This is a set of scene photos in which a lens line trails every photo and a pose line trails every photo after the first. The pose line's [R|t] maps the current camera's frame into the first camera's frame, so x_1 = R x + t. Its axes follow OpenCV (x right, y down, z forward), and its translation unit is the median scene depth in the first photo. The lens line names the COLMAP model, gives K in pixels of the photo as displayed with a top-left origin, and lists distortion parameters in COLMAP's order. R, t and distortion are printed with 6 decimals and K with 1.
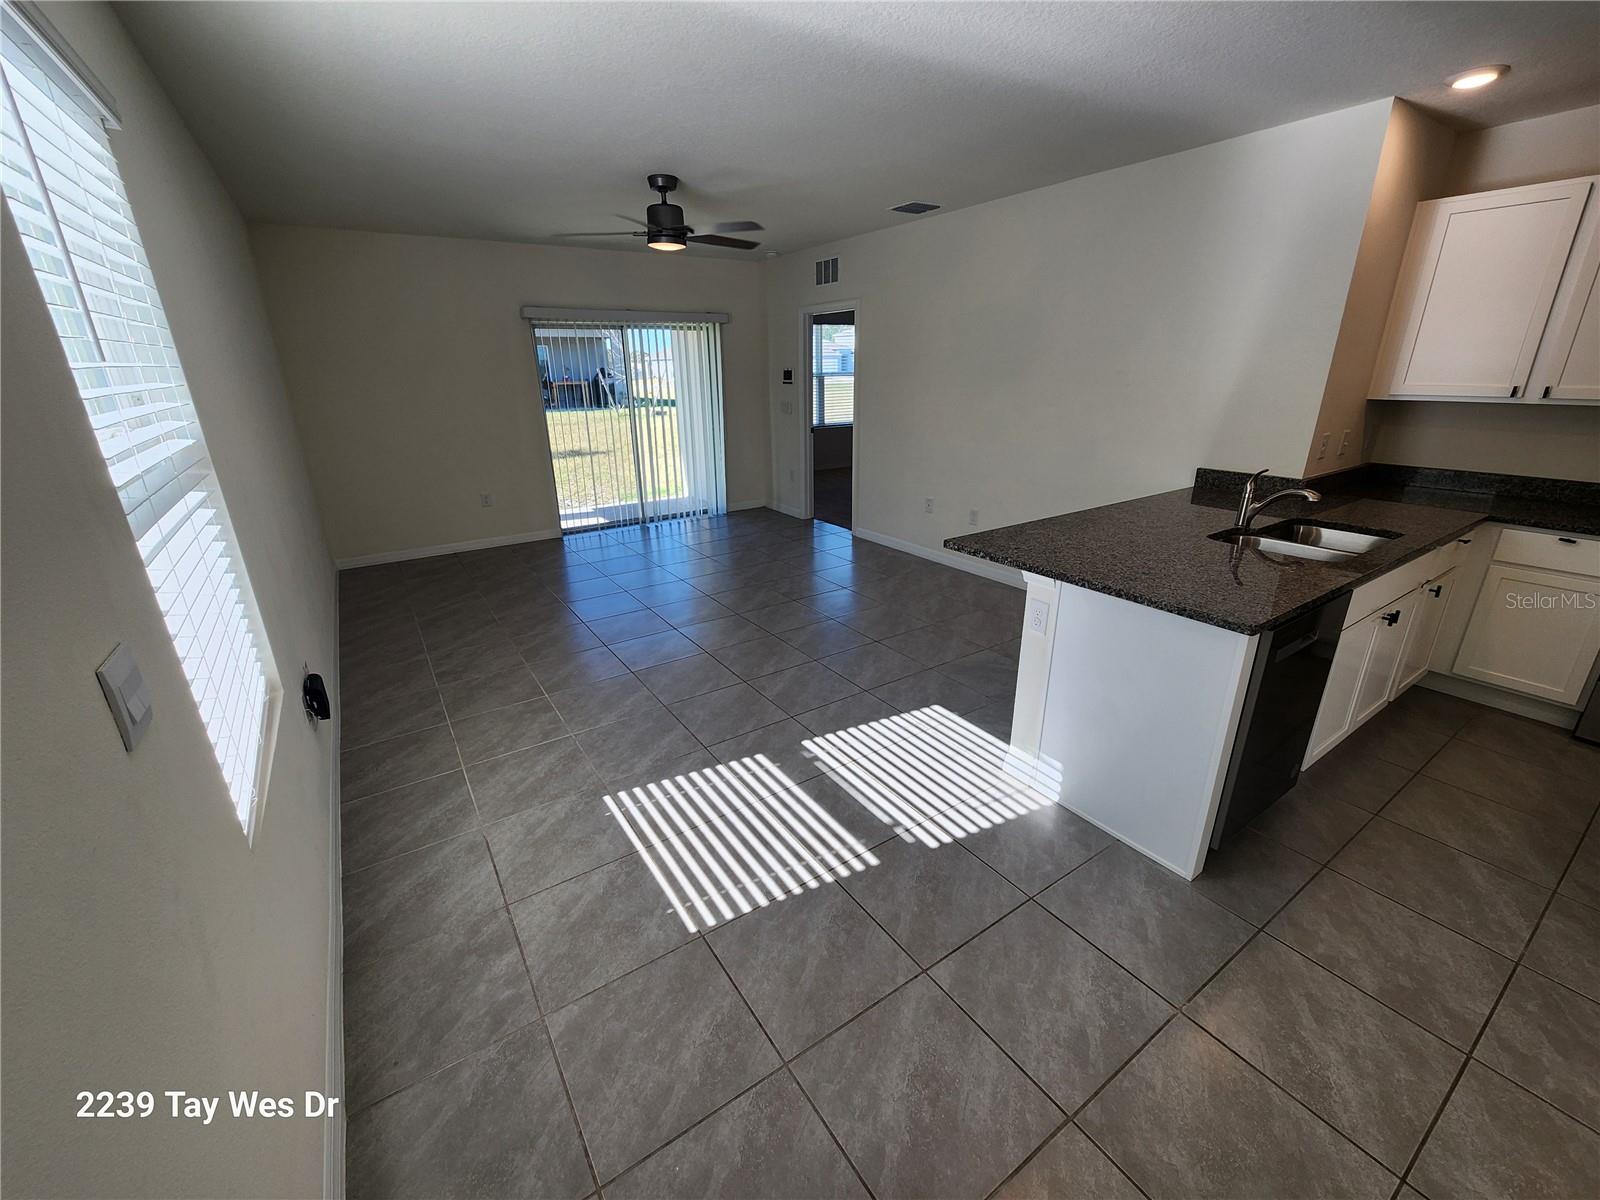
lens RADIAL K [[652.0, 0, 796.3], [0, 652.0, 597.6], [0, 0, 1]] dist [-0.008770, 0.000246]
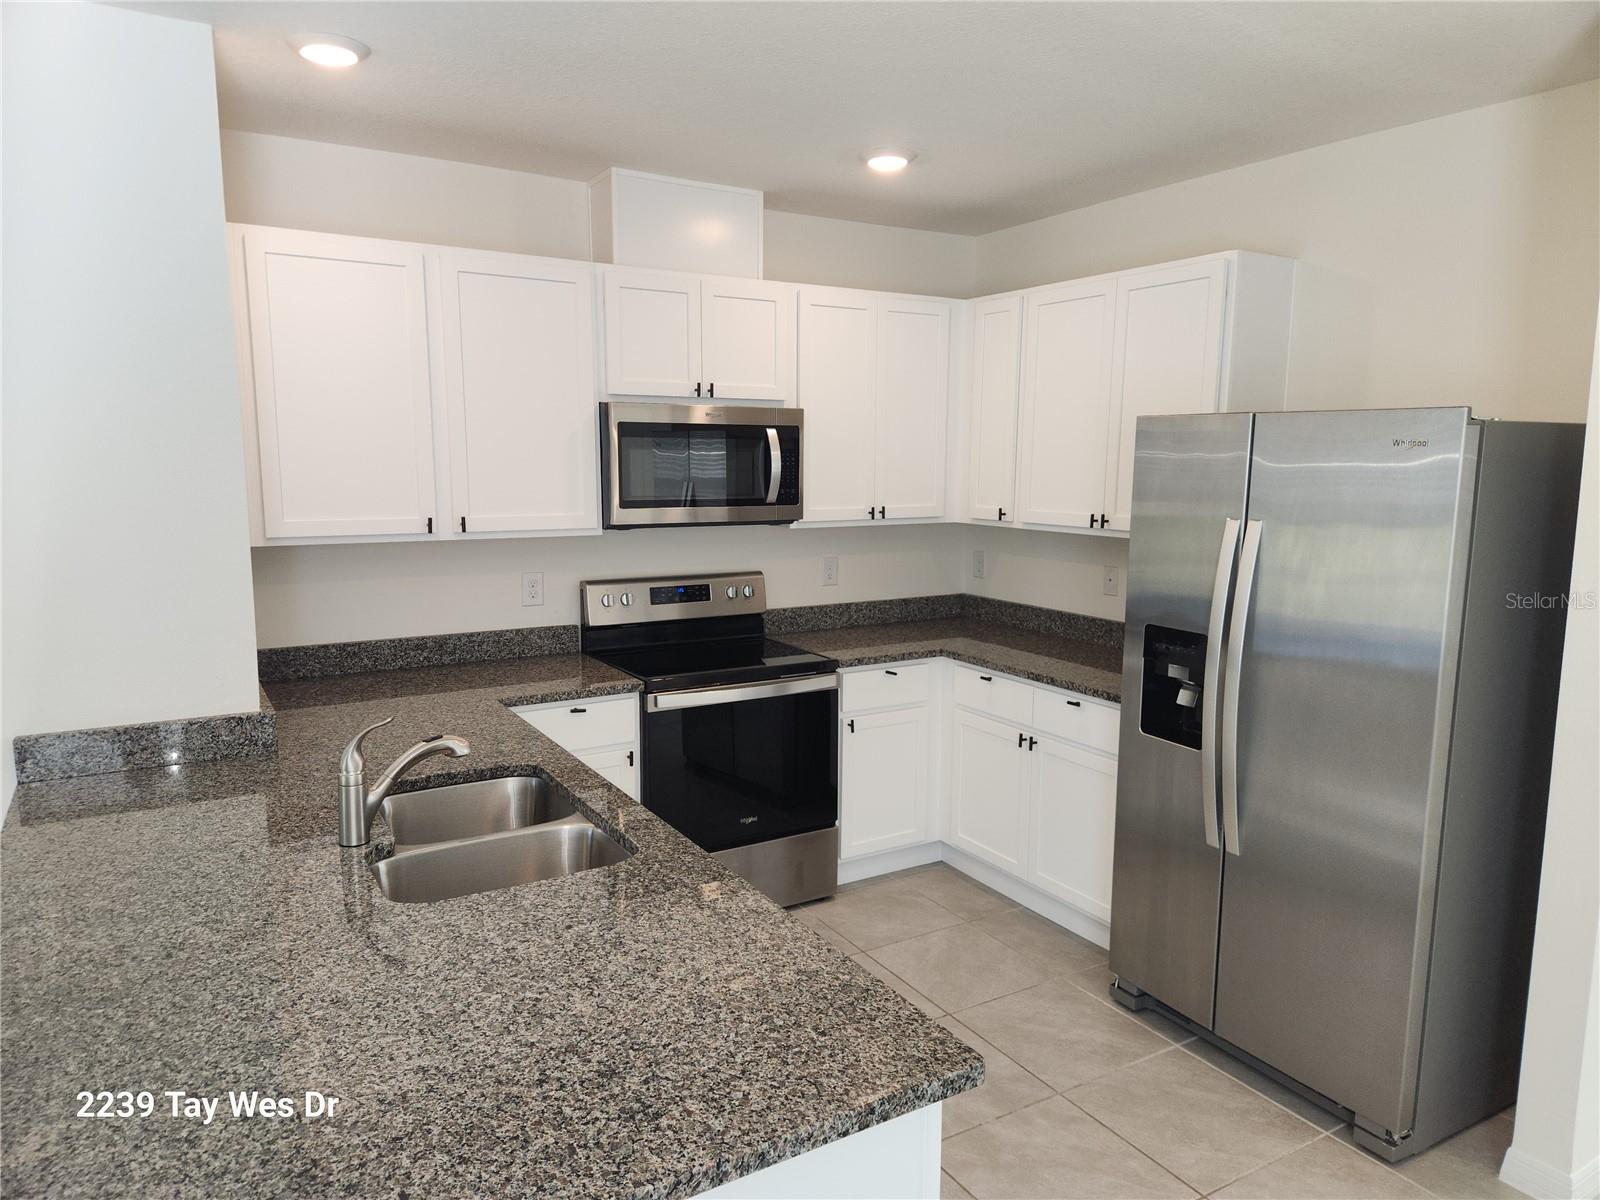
lens RADIAL K [[1065.0, 0, 802.3], [0, 1065.0, 610.0], [0, 0, 1]] dist [0.034568, -0.001558]
pose [[0.055230, -0.127157, 0.990344, -0.014355], [0.328181, 0.939062, 0.102270, -0.228866], [-0.942999, 0.319364, 0.093594, 0.565927]]
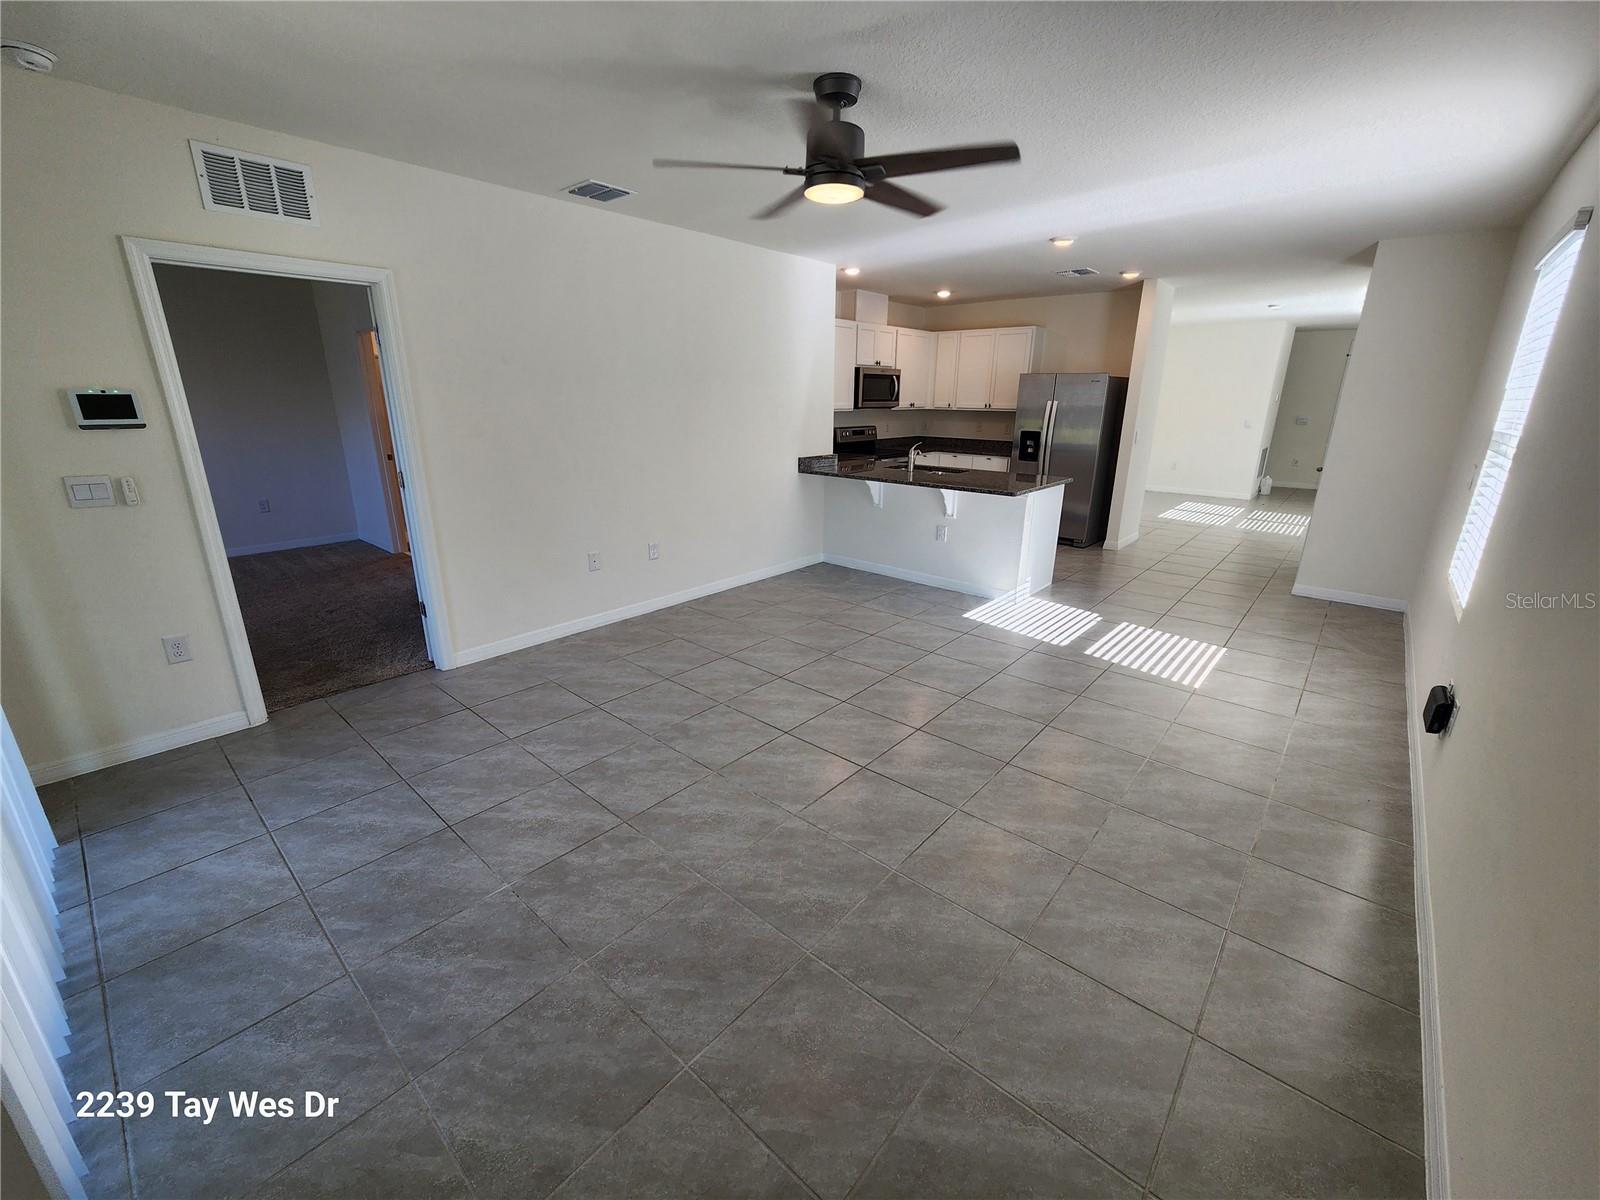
lens RADIAL K [[652.0, 0, 797.7], [0, 652.0, 594.4], [0, 0, 1]] dist [-0.008770, 0.000246]
pose [[-0.260110, -0.269775, 0.927127, -1.198399], [0.323248, 0.880446, 0.346881, -0.587080], [-0.909865, 0.389919, -0.141808, 1.740373]]
